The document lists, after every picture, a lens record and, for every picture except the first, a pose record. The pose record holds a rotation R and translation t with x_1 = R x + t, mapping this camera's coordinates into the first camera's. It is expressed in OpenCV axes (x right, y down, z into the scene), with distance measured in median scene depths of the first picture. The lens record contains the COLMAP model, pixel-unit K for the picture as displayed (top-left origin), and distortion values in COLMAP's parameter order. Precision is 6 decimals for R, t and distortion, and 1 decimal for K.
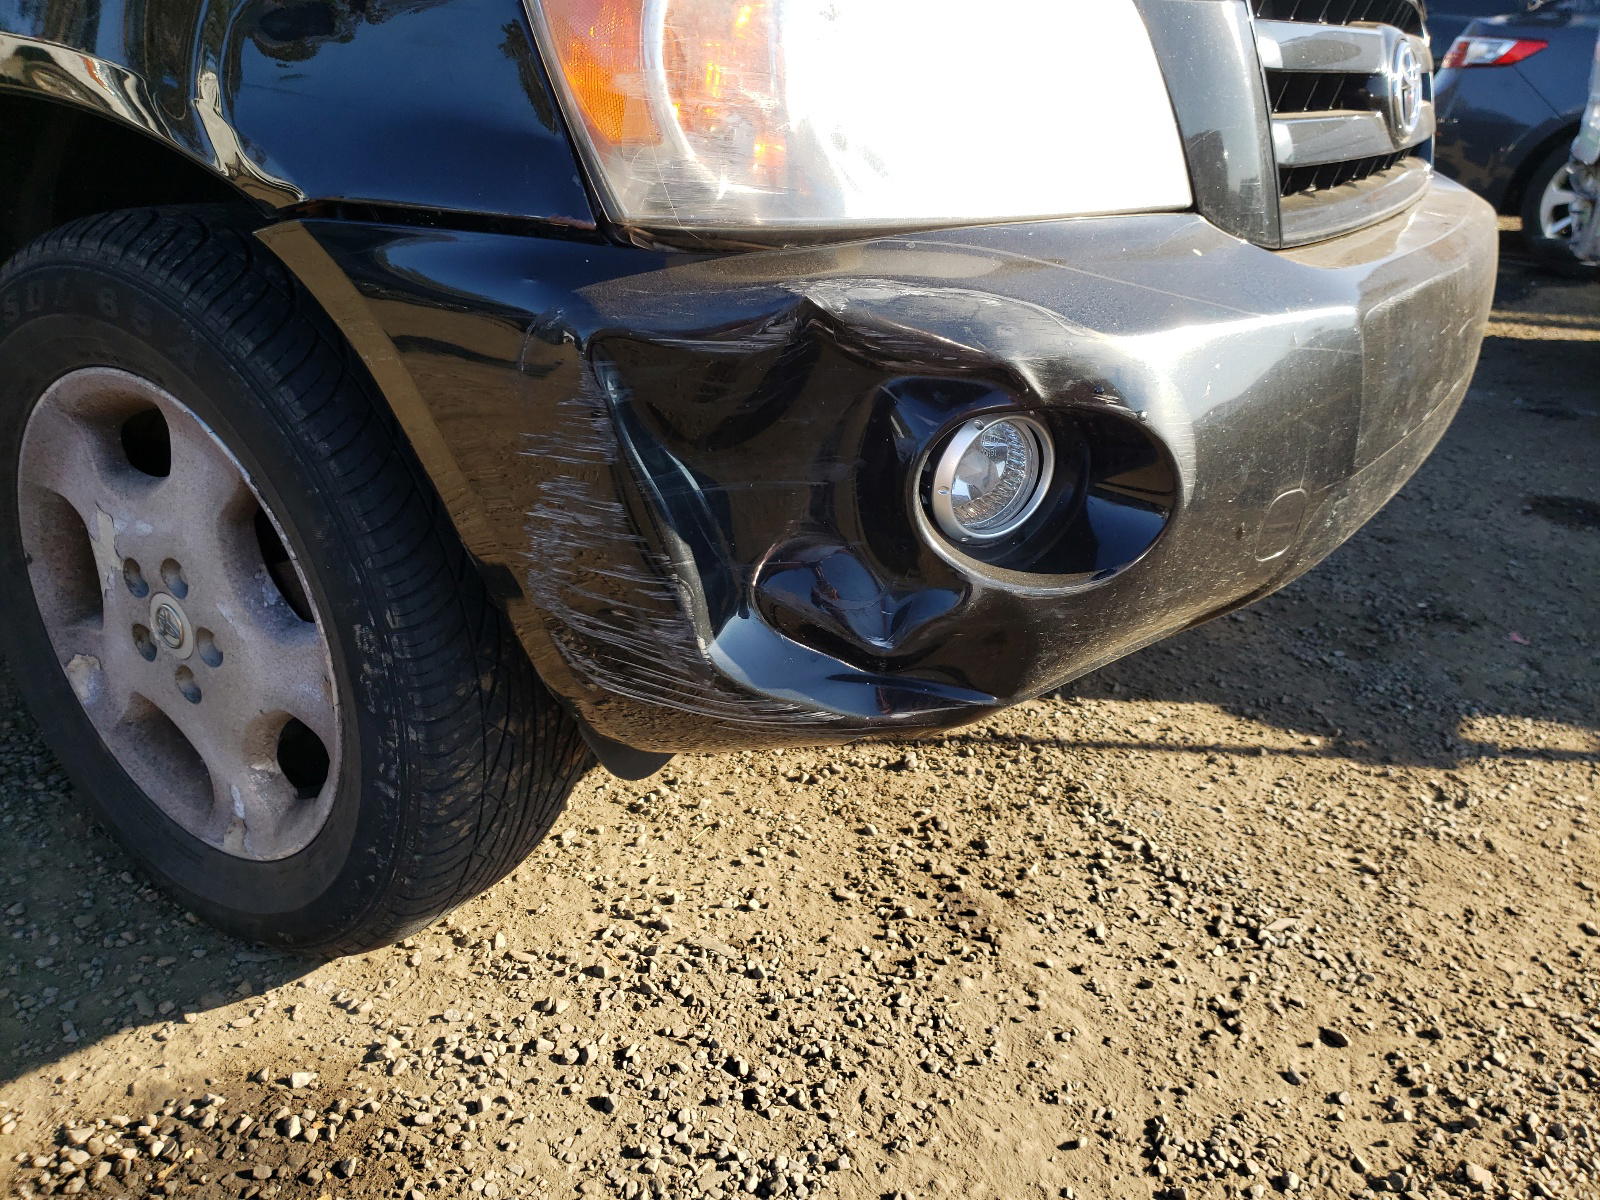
lens RADIAL K [[1130.3, 0, 800.0], [0, 1130.3, 600.0], [0, 0, 1]] dist [-0.028527, 0.045945]
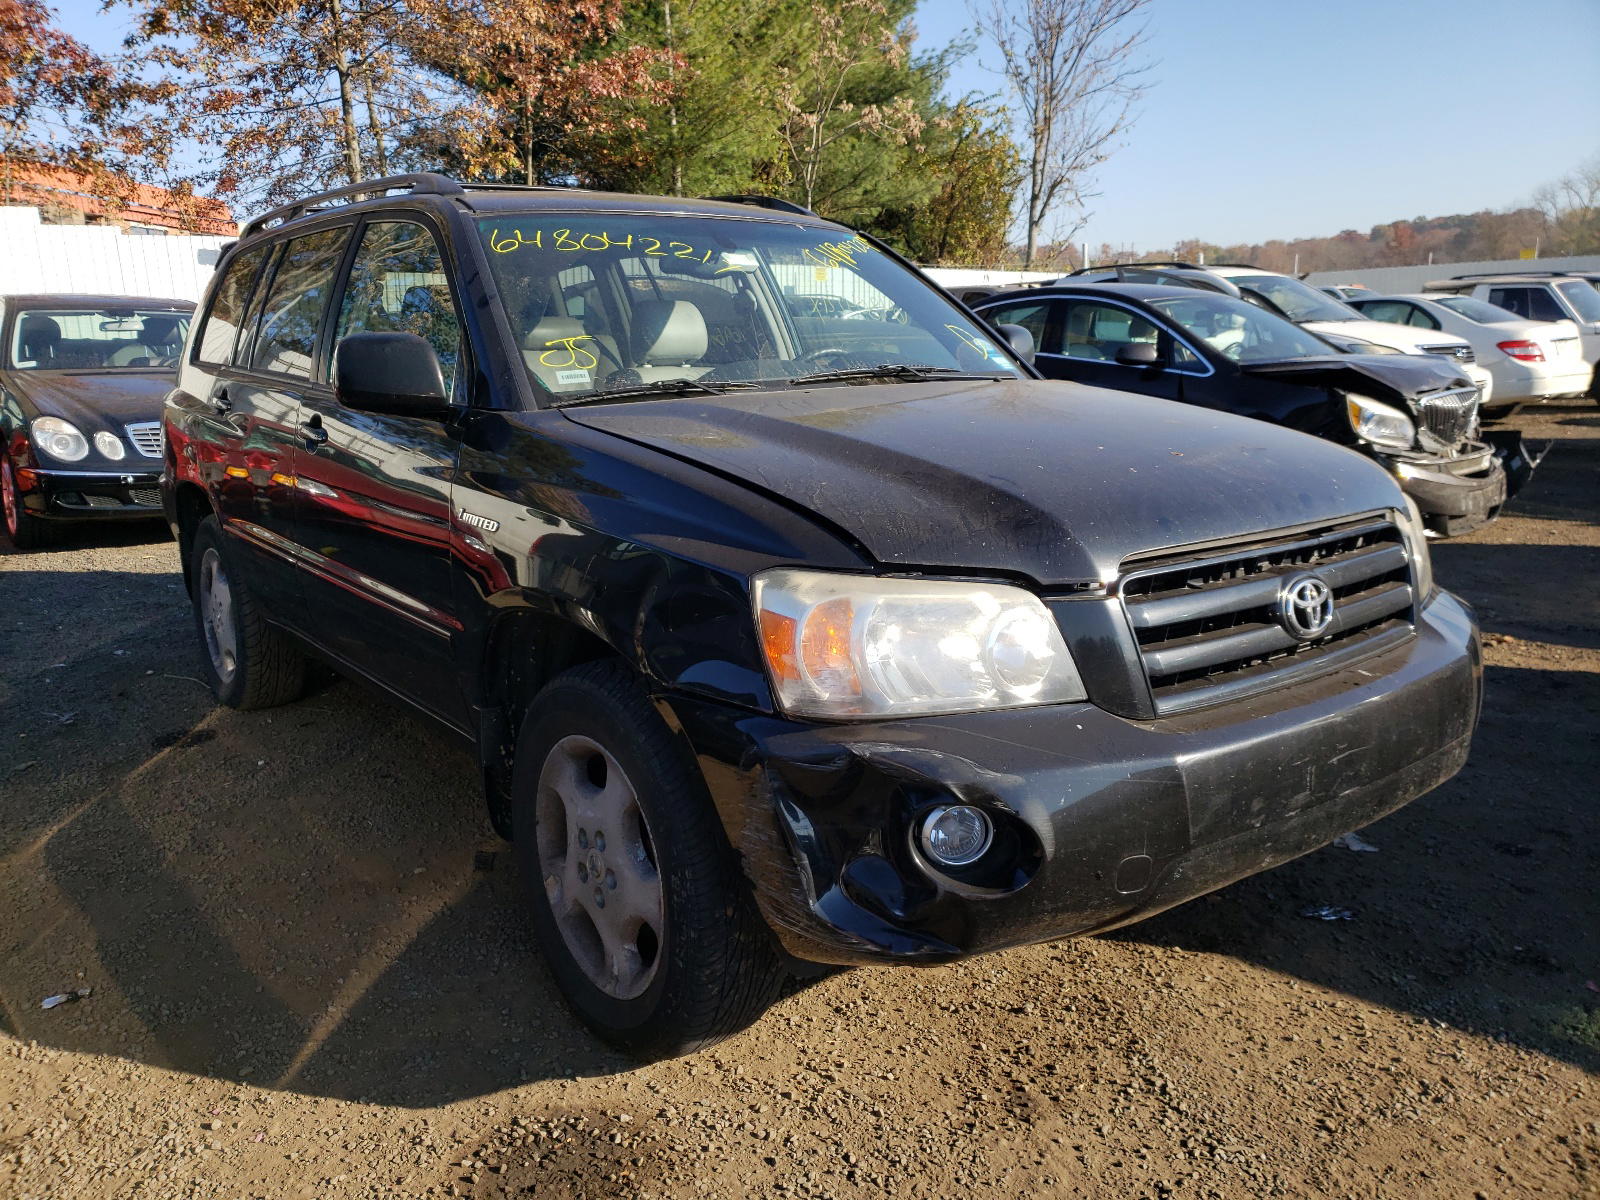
lens RADIAL K [[1231.0, 0, 800.0], [0, 1231.0, 600.0], [0, 0, 1]] dist [-0.143821, 0.196485]
pose [[0.927966, 0.021250, -0.372057, 0.515080], [-0.103236, 0.973959, -0.201857, -0.033579], [0.358079, 0.225727, 0.905995, -0.839996]]
